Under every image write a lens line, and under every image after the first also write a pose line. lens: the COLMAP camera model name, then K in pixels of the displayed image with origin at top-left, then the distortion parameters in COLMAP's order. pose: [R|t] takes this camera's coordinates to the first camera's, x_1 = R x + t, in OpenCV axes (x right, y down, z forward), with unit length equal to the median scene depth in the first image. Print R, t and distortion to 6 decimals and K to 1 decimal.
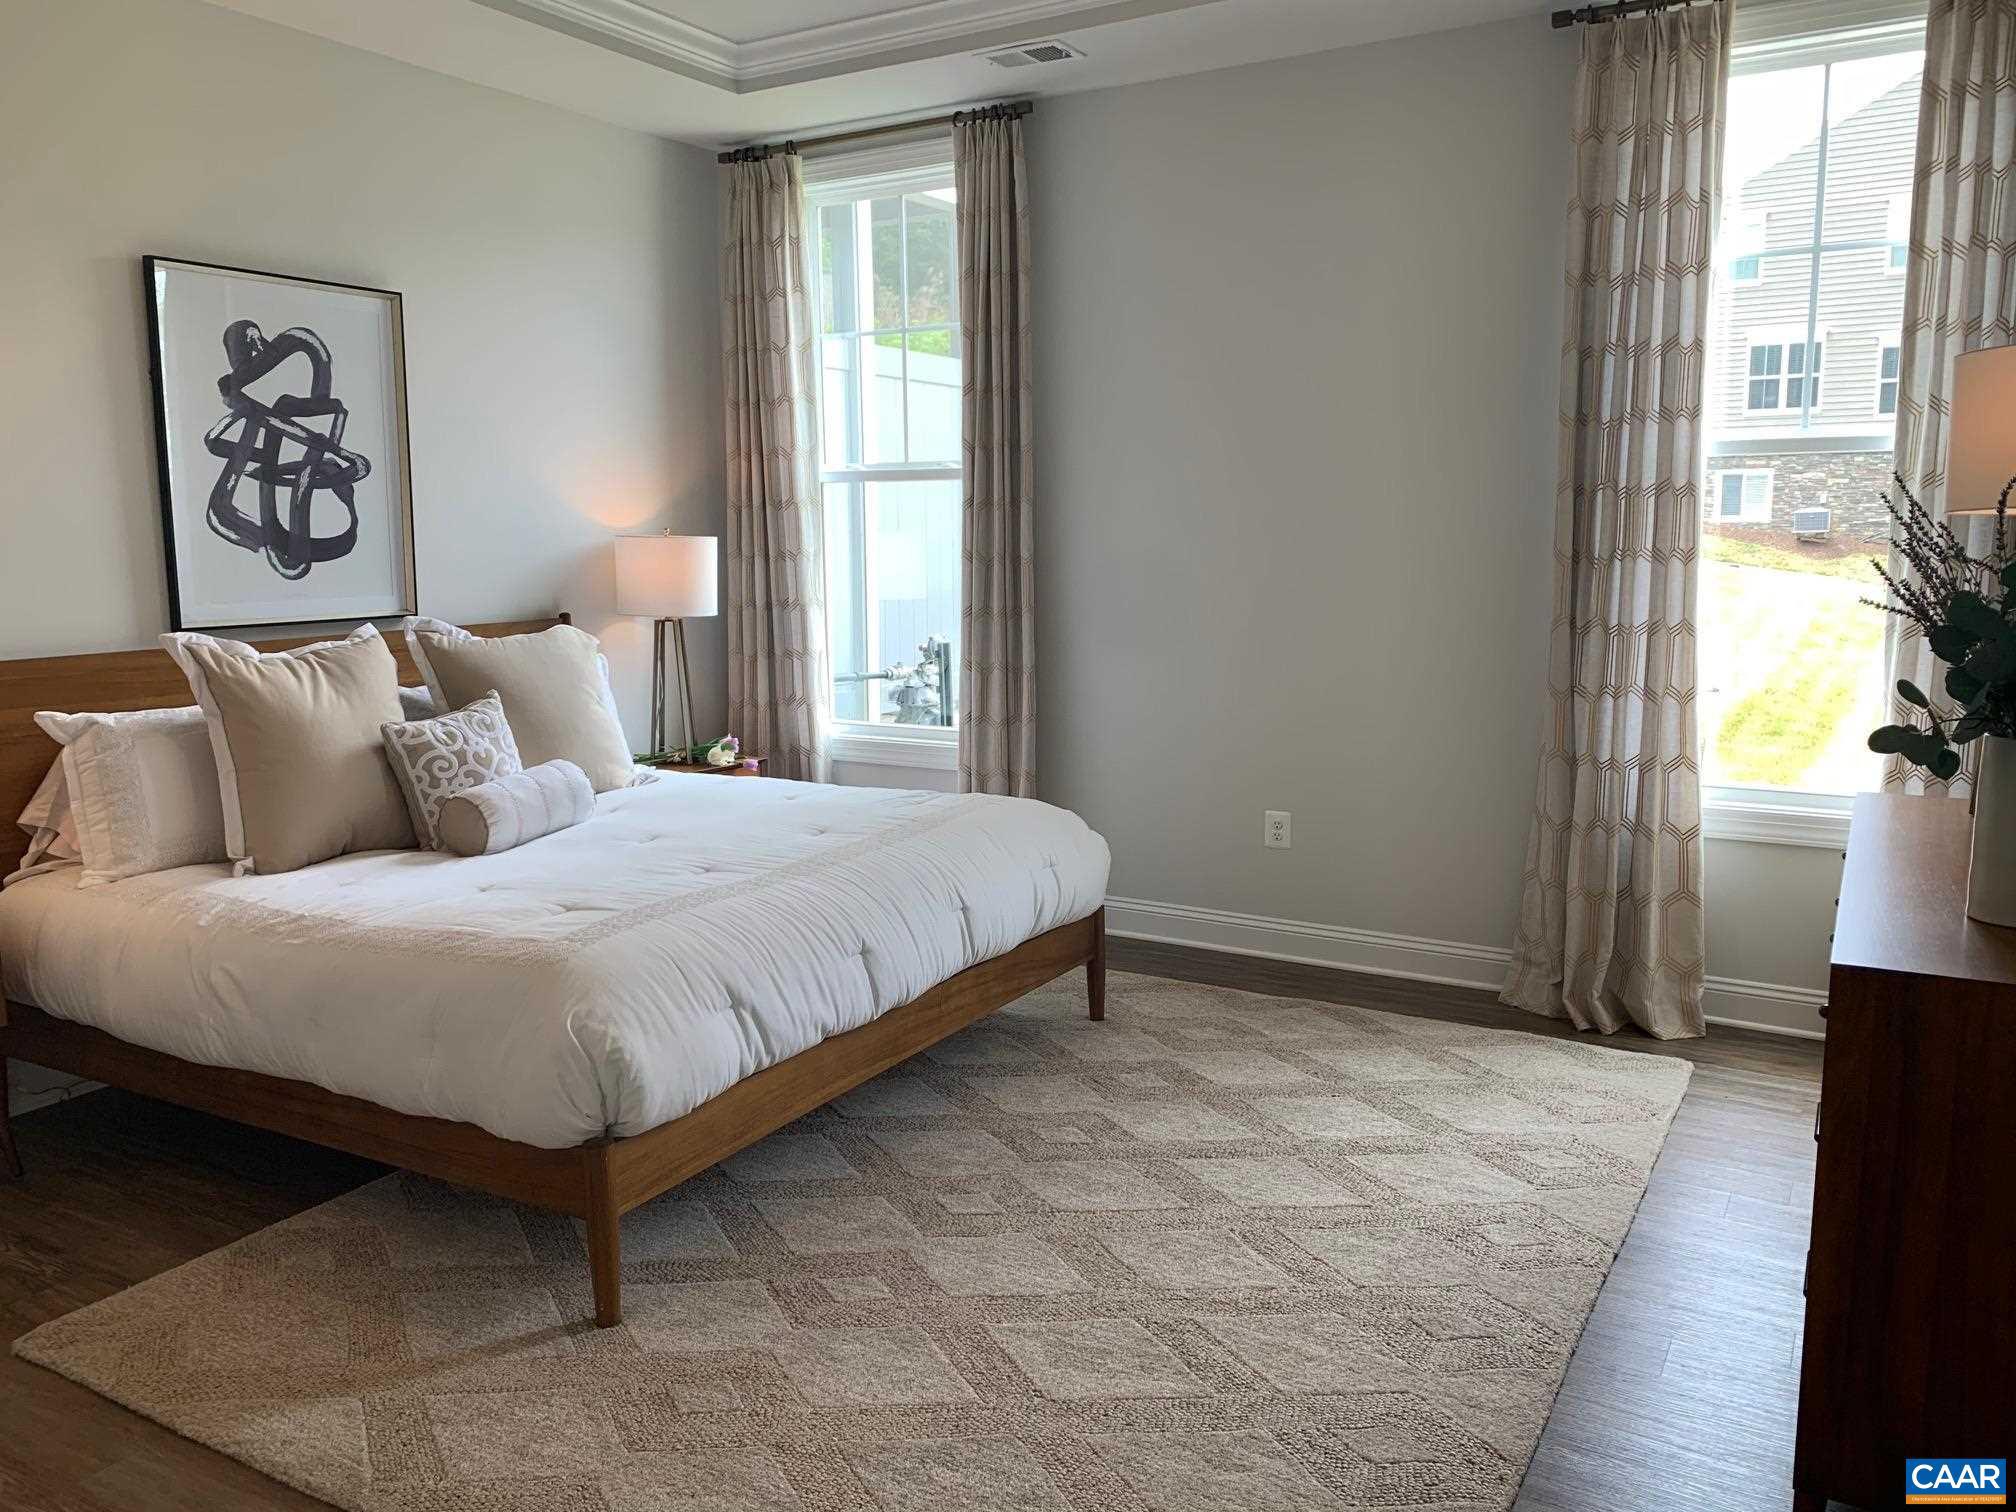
lens RADIAL K [[1548.0, 0, 1008.0], [0, 1548.0, 756.0], [0, 0, 1]] dist [-0.004831, -0.006805]
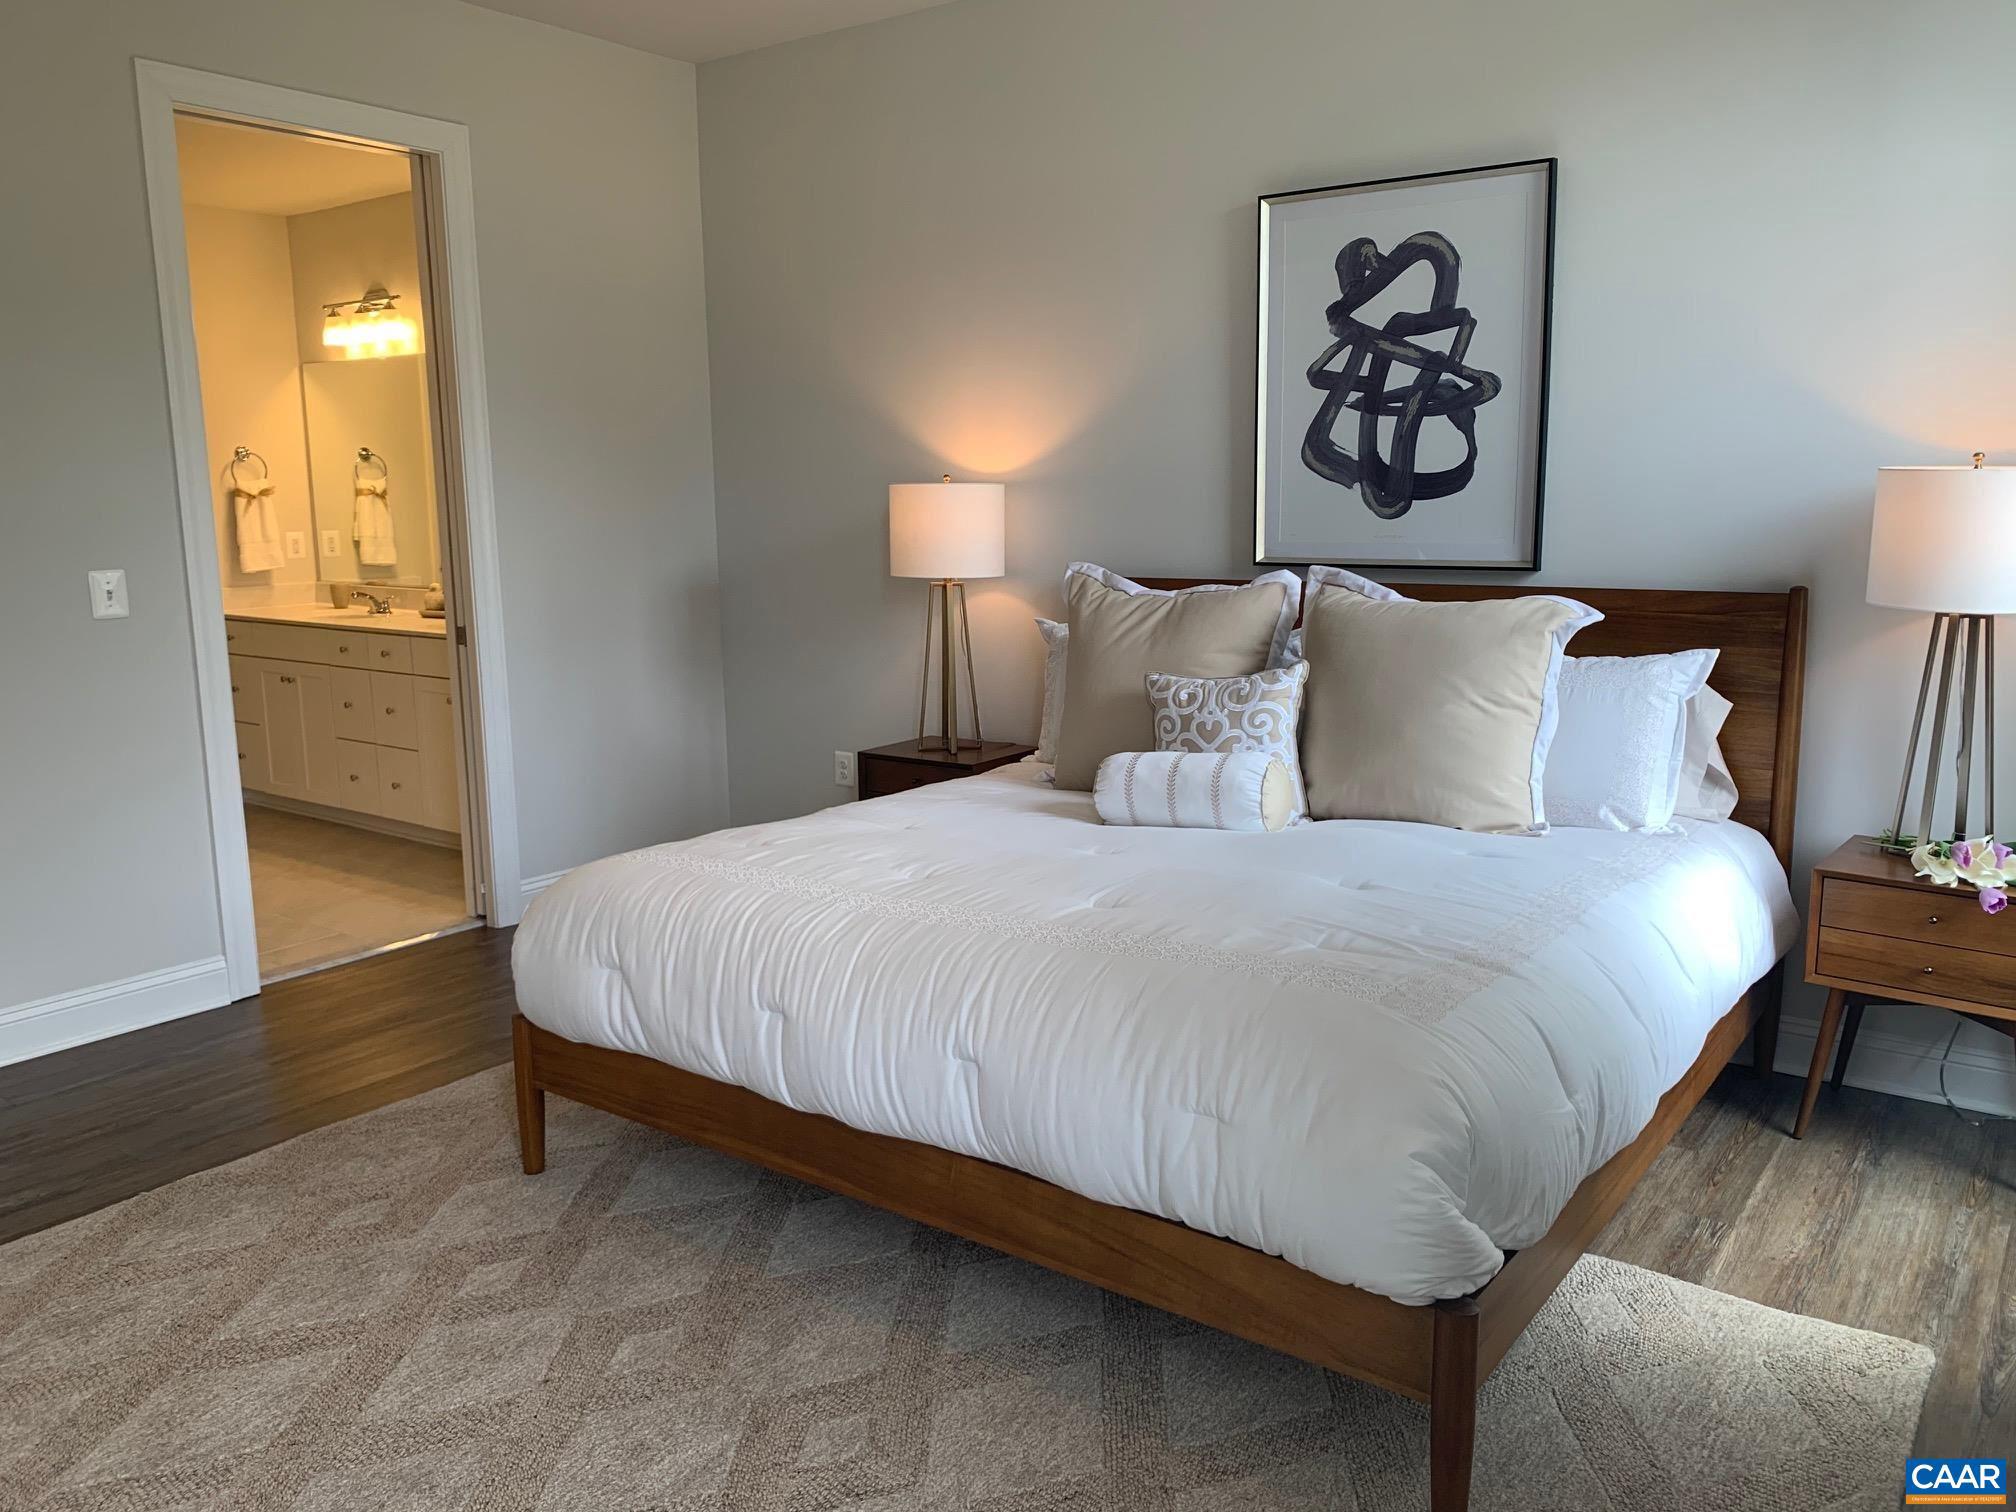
lens RADIAL K [[1548.0, 0, 1008.0], [0, 1548.0, 756.0], [0, 0, 1]] dist [-0.004831, -0.006805]
pose [[-0.119565, 0.182007, -0.976001, 0.487705], [-0.130561, 0.971633, 0.197187, -0.130900], [0.984204, 0.151005, -0.092410, 0.898949]]
